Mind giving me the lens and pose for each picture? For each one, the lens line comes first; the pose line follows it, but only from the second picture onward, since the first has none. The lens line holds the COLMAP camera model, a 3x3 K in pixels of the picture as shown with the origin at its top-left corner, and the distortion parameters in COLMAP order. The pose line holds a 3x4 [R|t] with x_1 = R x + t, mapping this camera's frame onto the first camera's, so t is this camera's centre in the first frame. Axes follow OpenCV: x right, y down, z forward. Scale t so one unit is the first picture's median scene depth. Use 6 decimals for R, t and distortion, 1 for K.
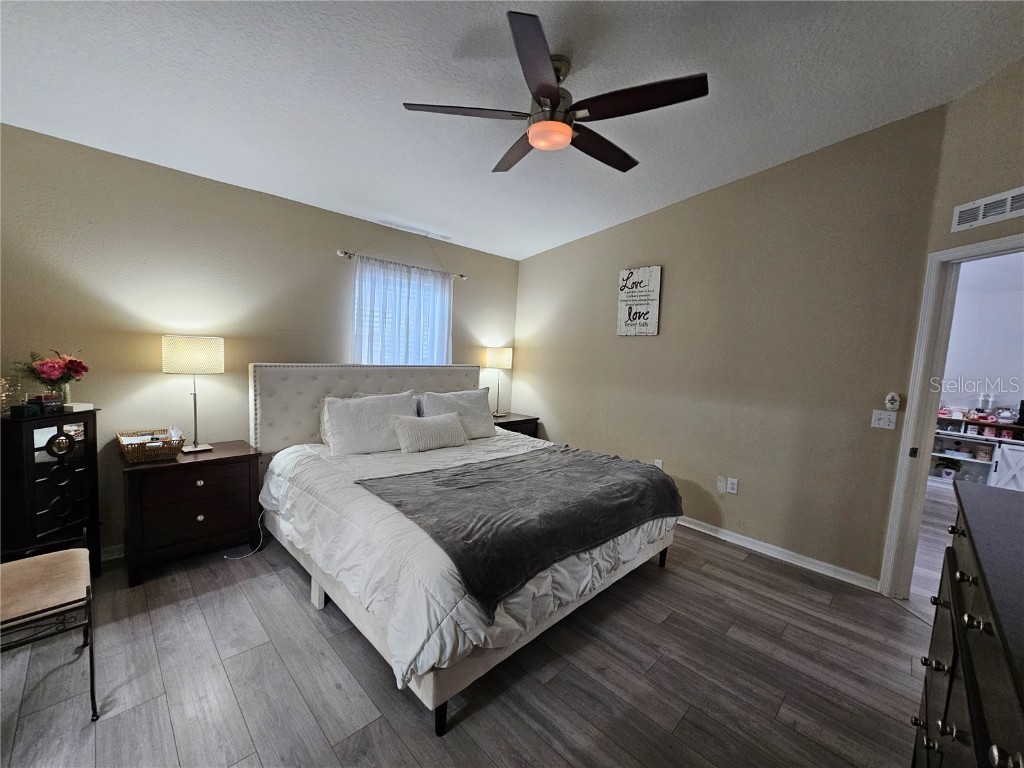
lens RADIAL K [[415.1, 0, 508.9], [0, 415.1, 389.6], [0, 0, 1]] dist [-0.001447, -0.000368]
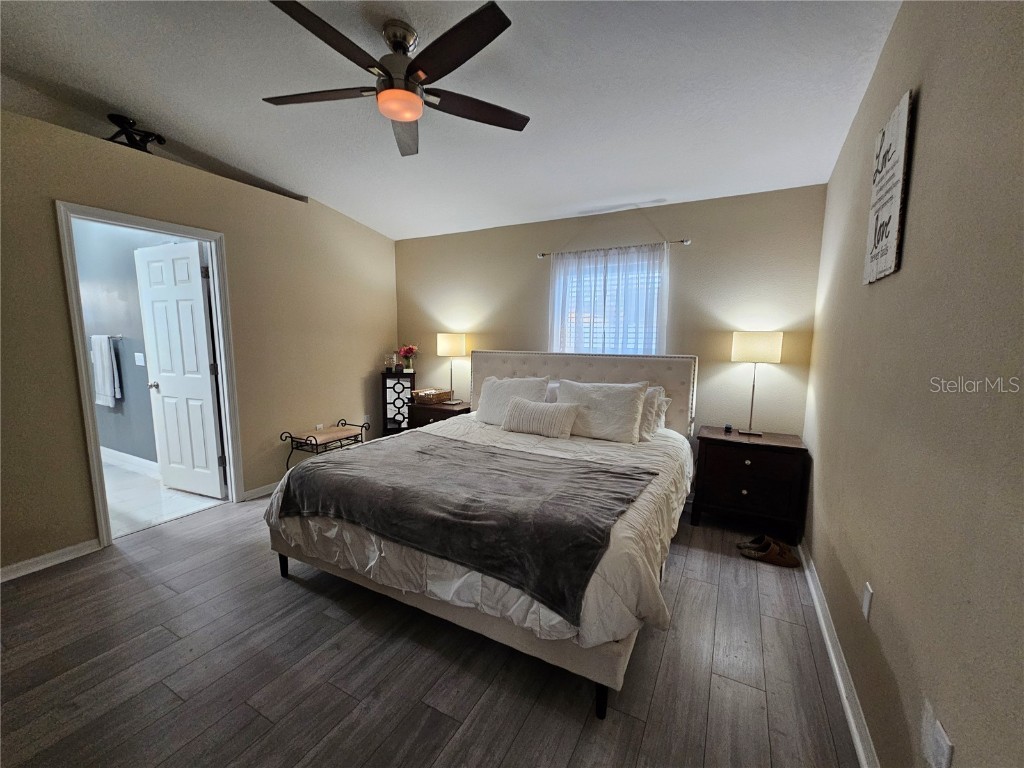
lens RADIAL K [[416.3, 0, 509.5], [0, 416.3, 388.8], [0, 0, 1]] dist [0.000735, -0.003480]
pose [[0.285948, 0.071415, -0.955580, 0.638078], [-0.088935, 0.994893, 0.047740, -0.006977], [0.954109, 0.071334, 0.290839, 0.548003]]
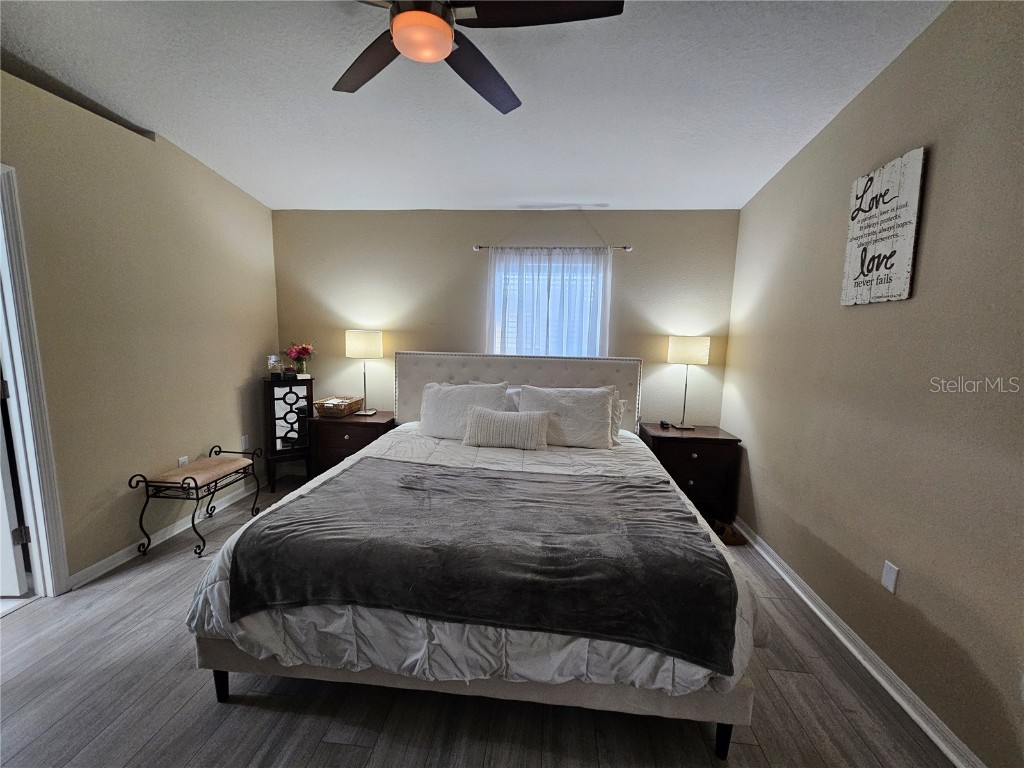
lens RADIAL K [[415.9, 0, 510.5], [0, 415.9, 386.8], [0, 0, 1]] dist [0.001647, -0.001385]
pose [[0.636397, 0.071094, -0.768079, 0.440394], [-0.068535, 0.997017, 0.035500, -0.018920], [0.768311, 0.030048, 0.639371, 0.362321]]
